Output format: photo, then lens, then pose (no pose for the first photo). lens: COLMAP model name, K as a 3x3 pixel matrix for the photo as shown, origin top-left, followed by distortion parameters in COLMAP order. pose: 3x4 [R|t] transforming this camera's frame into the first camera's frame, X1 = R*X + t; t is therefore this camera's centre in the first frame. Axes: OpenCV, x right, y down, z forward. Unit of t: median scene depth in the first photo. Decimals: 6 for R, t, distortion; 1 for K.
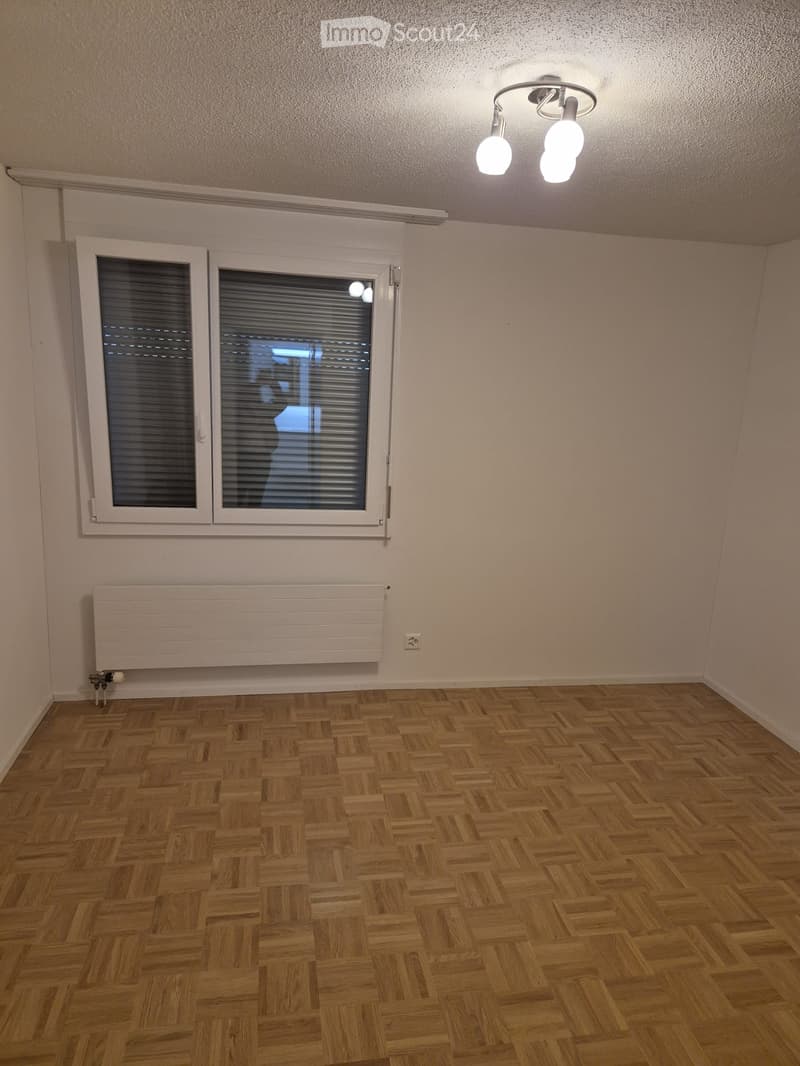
lens RADIAL K [[711.6, 0, 402.6], [0, 711.6, 538.6], [0, 0, 1]] dist [0.094073, -0.079347]
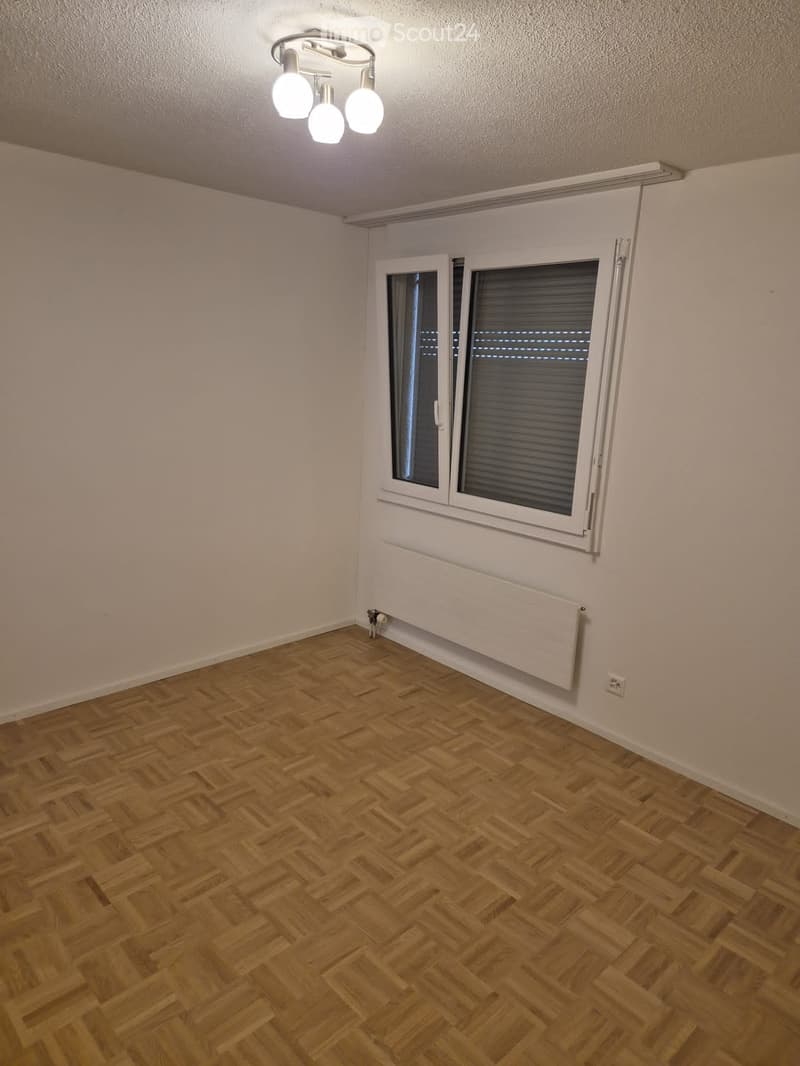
lens RADIAL K [[711.6, 0, 402.6], [0, 711.6, 538.6], [0, 0, 1]] dist [0.094073, -0.079347]
pose [[0.549573, 0.179522, -0.815930, 0.629817], [-0.202645, 0.976119, 0.078275, -0.045454], [0.810497, 0.122326, 0.572827, 0.344033]]
